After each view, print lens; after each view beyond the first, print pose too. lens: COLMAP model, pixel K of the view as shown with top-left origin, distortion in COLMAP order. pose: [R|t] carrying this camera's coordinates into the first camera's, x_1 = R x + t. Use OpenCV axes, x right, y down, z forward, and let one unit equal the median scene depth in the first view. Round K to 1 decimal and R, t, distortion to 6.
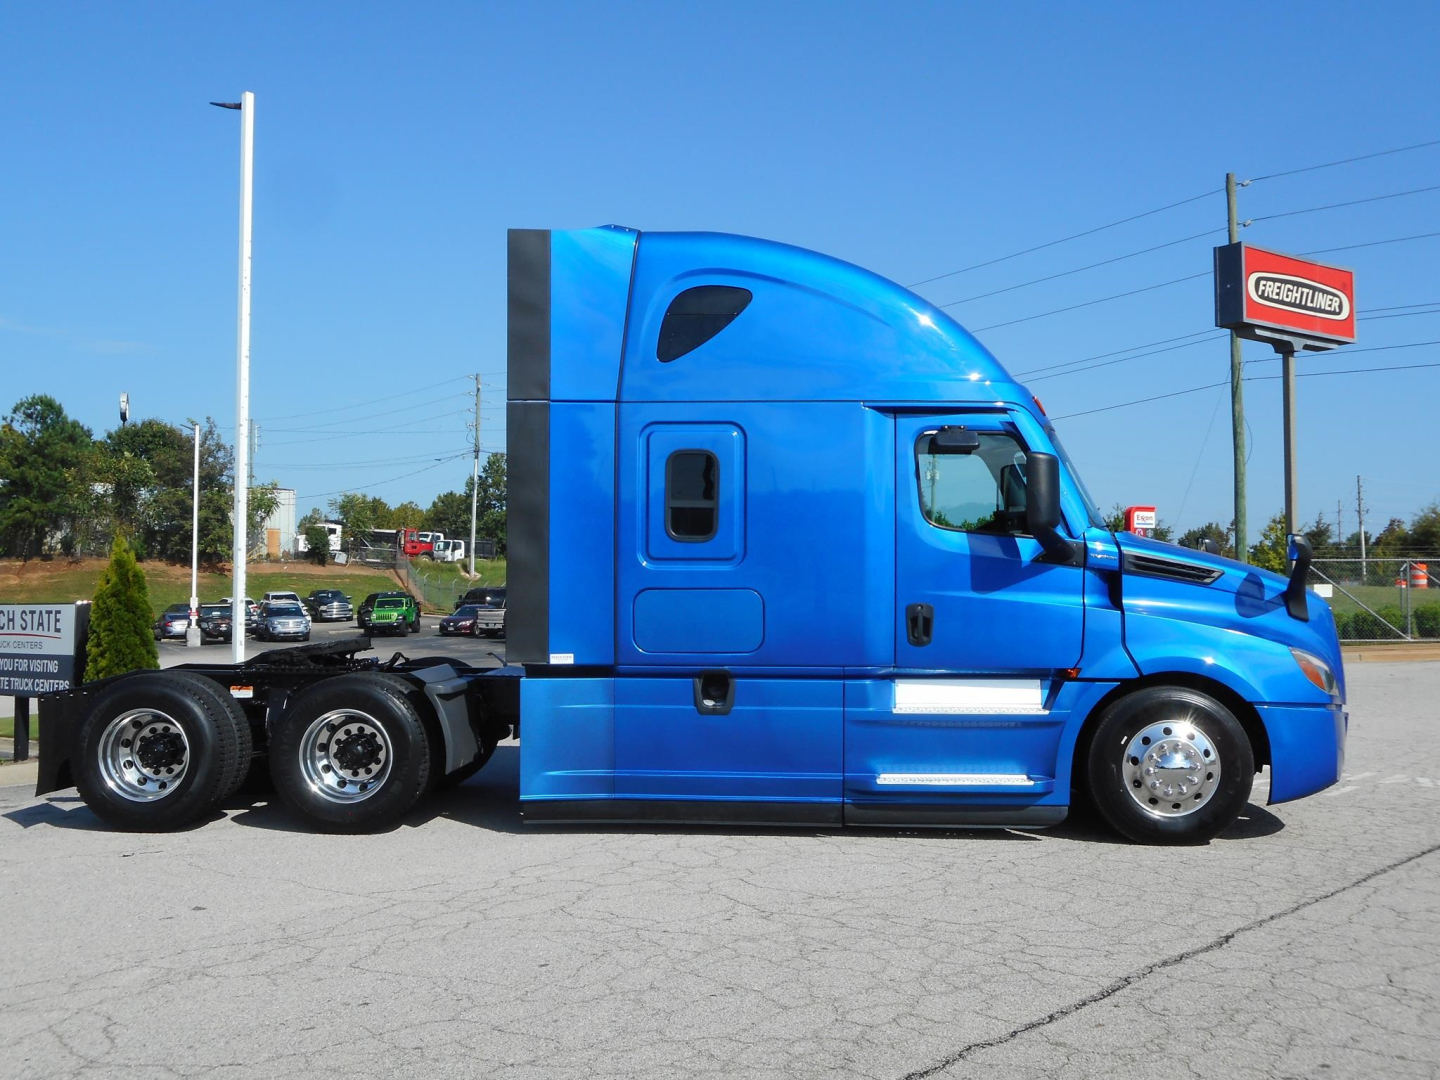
lens RADIAL K [[1607.1, 0, 720.0], [0, 1607.1, 540.0], [0, 0, 1]] dist [-0.006787, -0.000696]
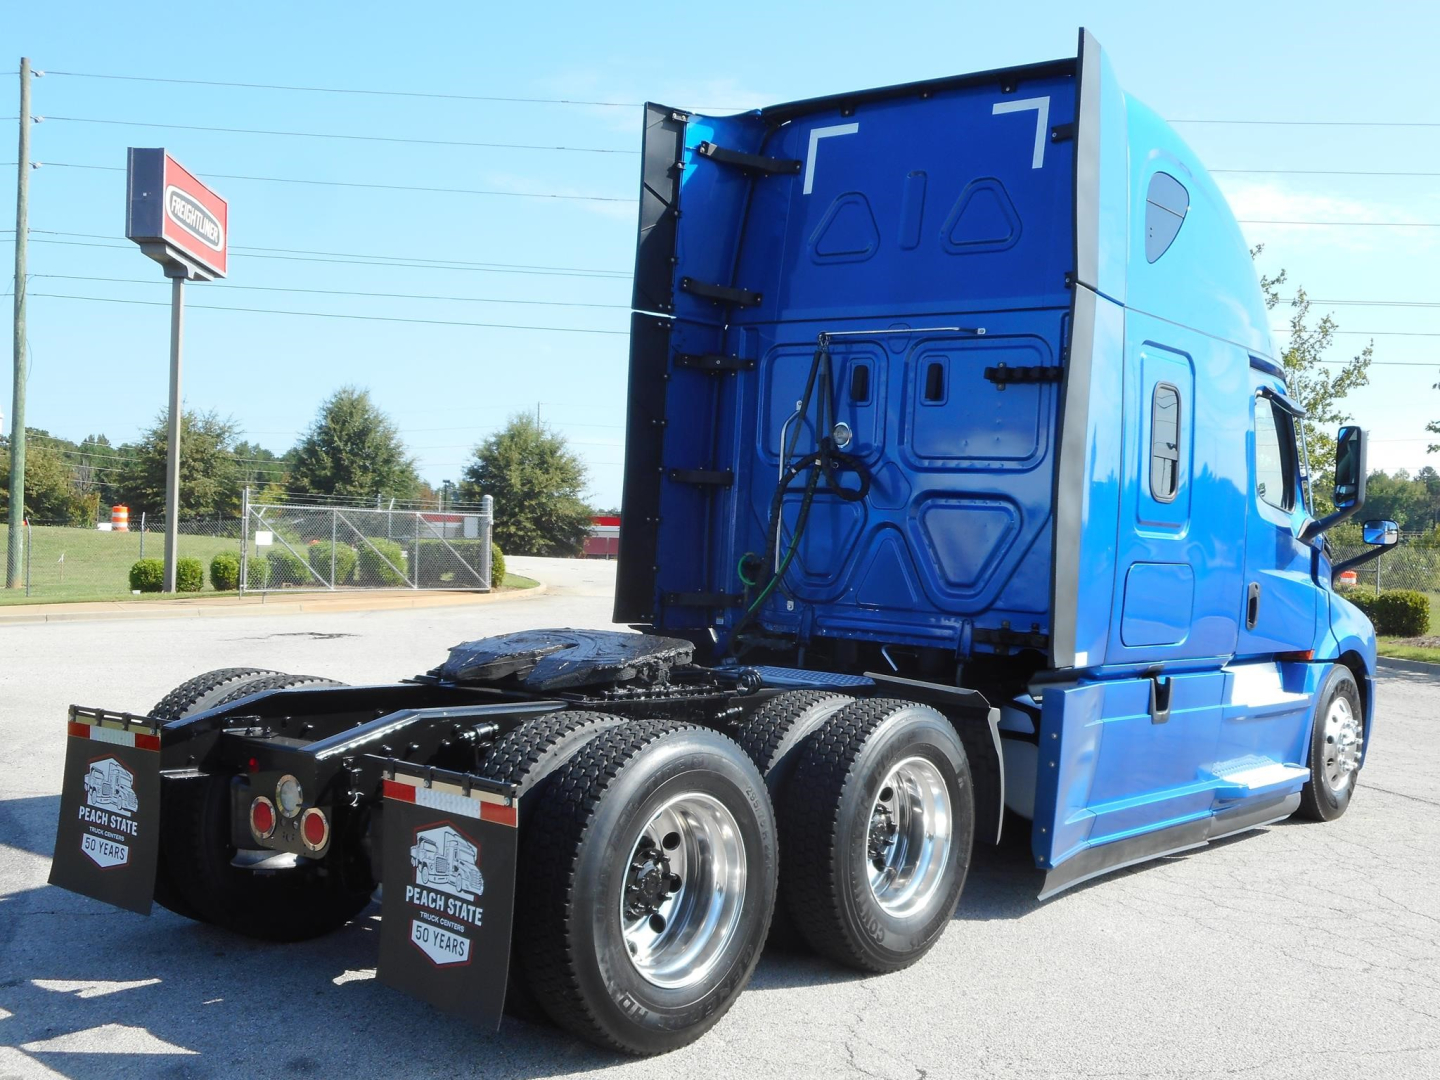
lens RADIAL K [[1607.1, 0, 720.0], [0, 1607.1, 540.0], [0, 0, 1]] dist [-0.006787, -0.000696]
pose [[0.563239, 0.016974, 0.826120, -0.238061], [-0.050577, 0.998623, 0.013964, 0.005055], [-0.824745, -0.049648, 0.563322, 0.222740]]
